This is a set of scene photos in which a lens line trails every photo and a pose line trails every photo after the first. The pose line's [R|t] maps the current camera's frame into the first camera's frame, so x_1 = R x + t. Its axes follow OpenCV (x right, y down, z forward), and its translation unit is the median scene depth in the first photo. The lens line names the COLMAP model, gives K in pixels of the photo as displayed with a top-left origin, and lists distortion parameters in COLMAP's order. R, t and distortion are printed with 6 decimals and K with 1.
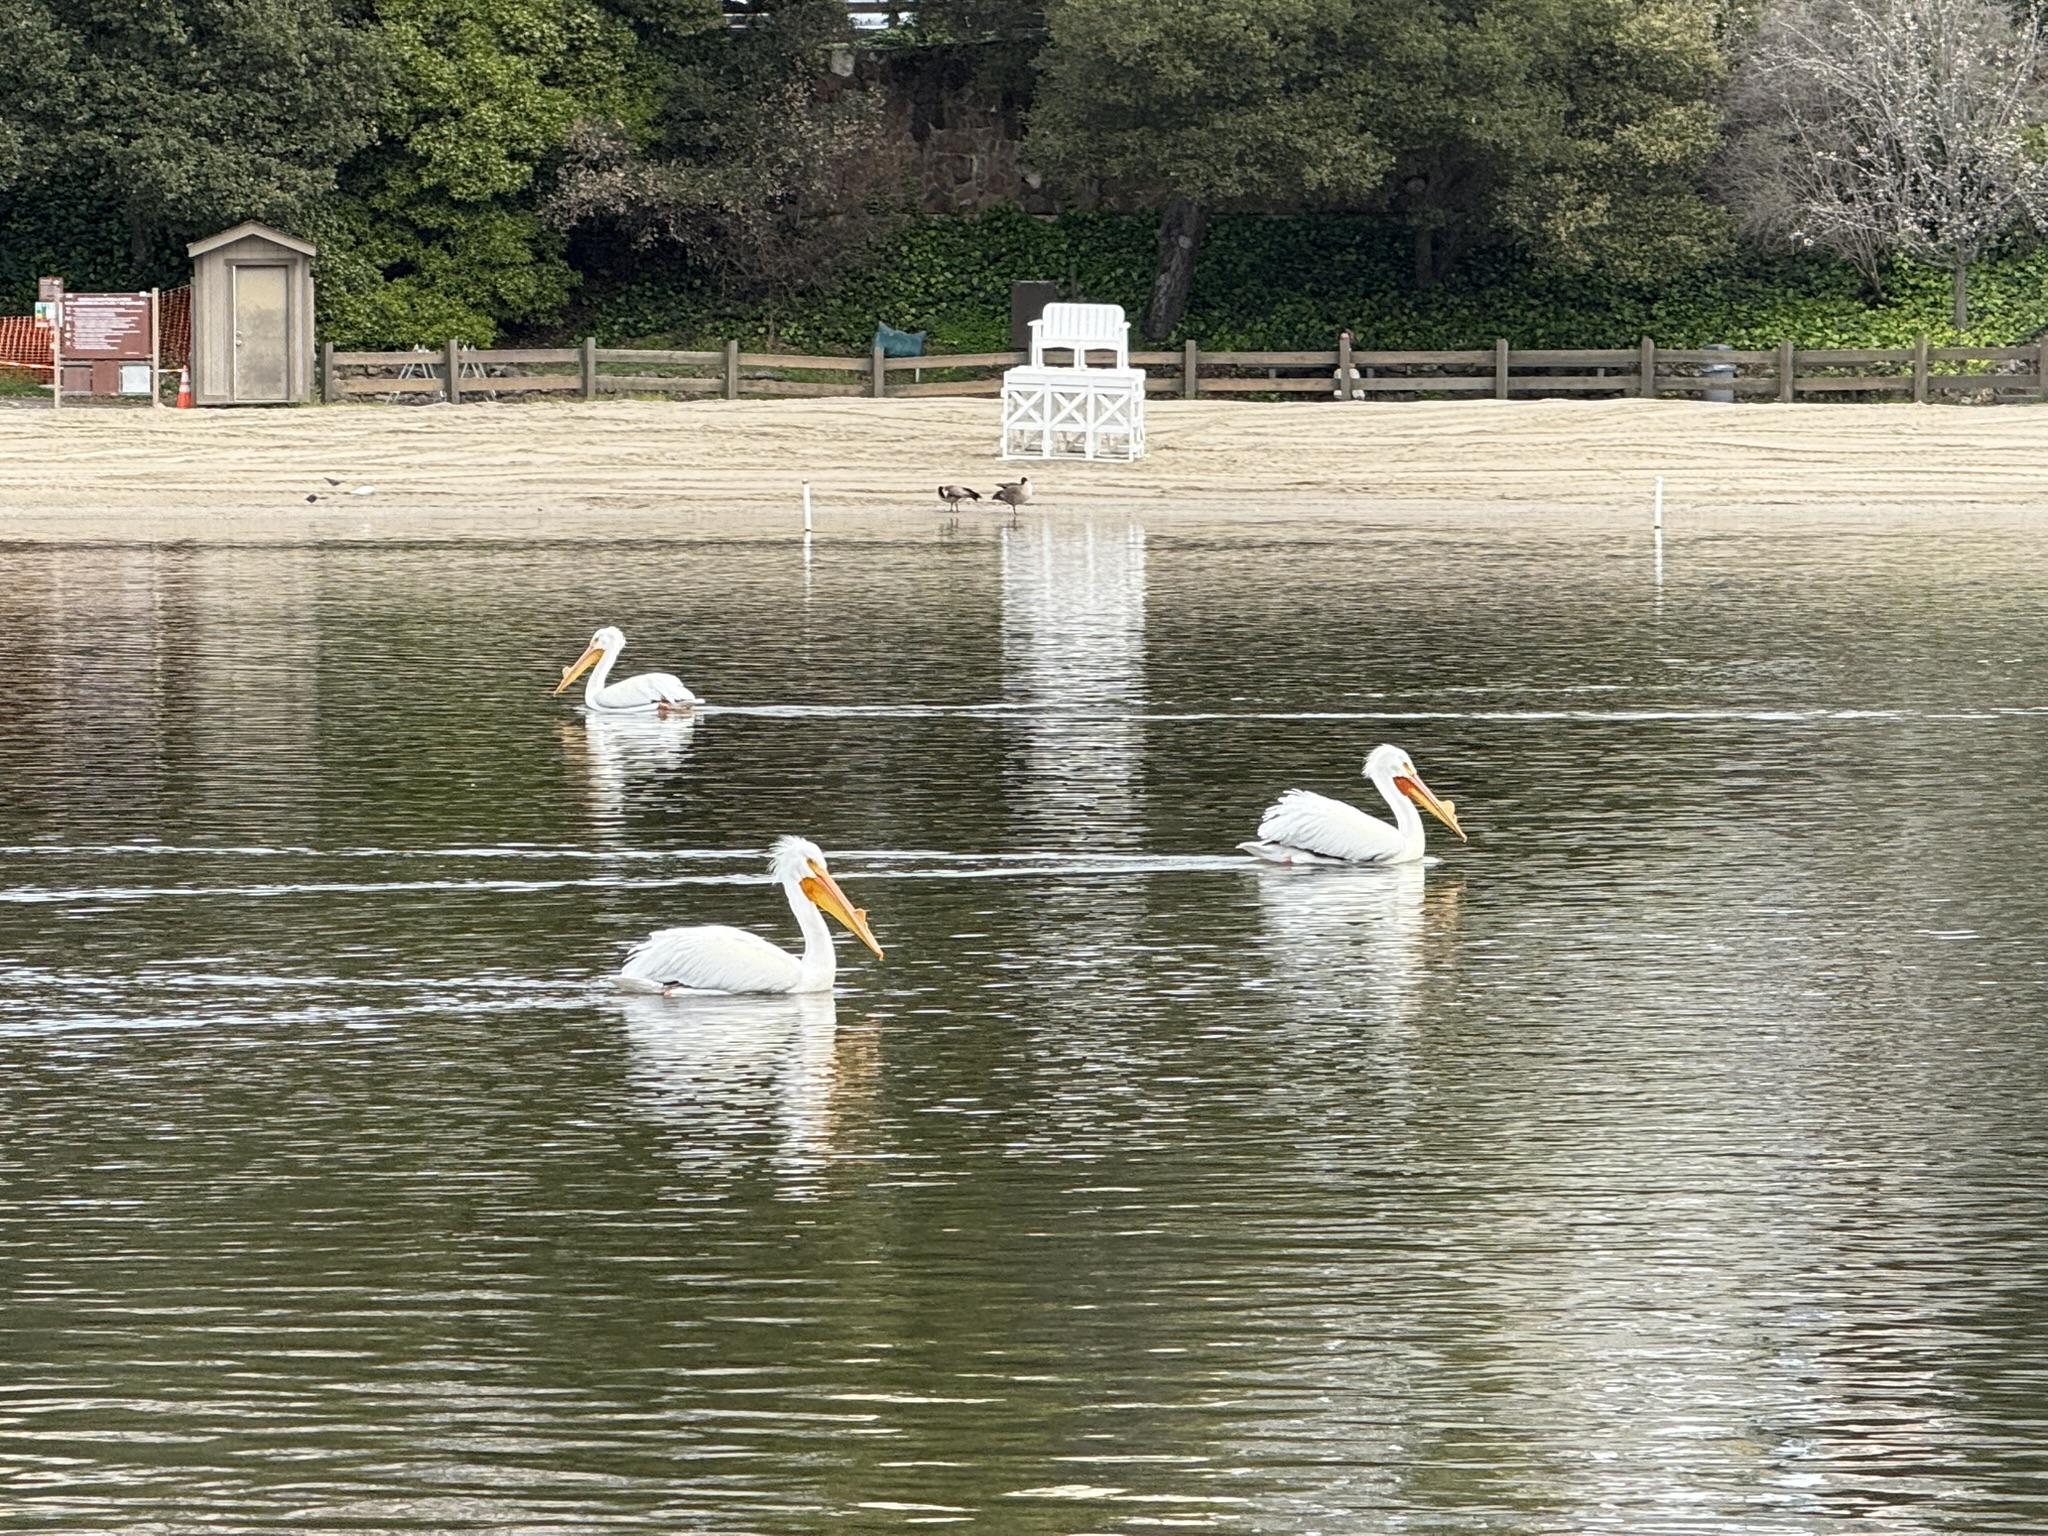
lens RADIAL K [[11451.1, 0, 1023.9], [0, 11451.1, 768.0], [0, 0, 1]] dist [0.319425, 0.000000]
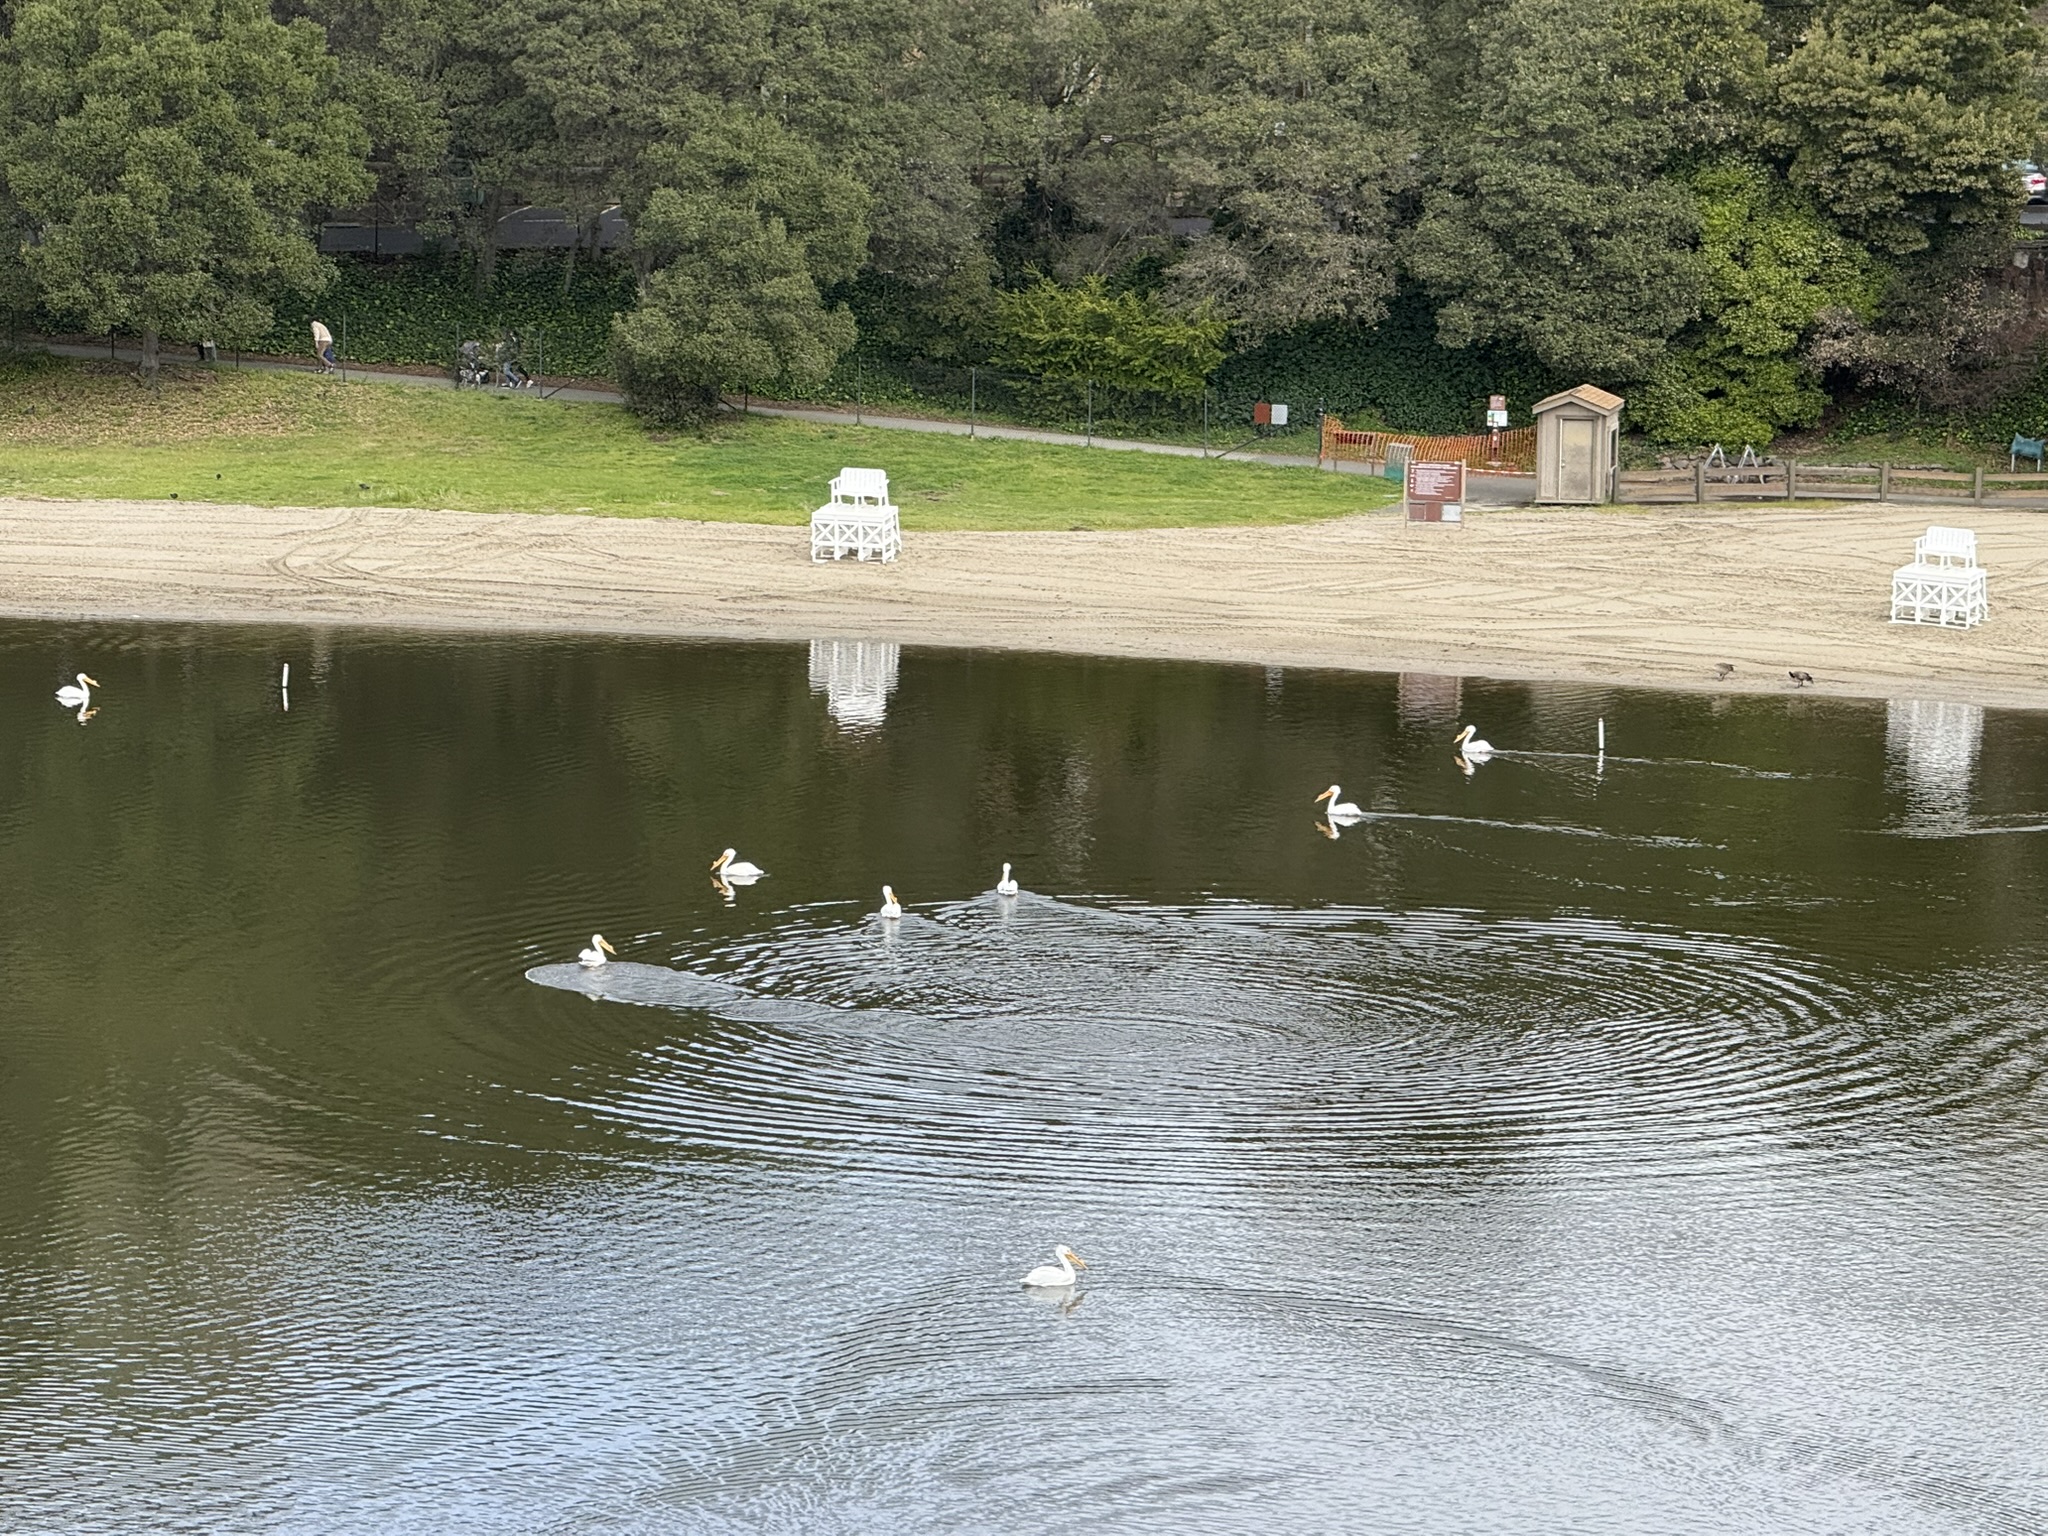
lens RADIAL K [[7965.5, 0, 1037.5], [0, 7965.5, 774.2], [0, 0, 1]] dist [0.248827, 0.000000]
pose [[0.954974, 0.056229, -0.291314, 0.188876], [-0.028915, 0.994841, 0.097233, -0.097868], [0.295278, -0.084432, 0.951673, -0.117439]]
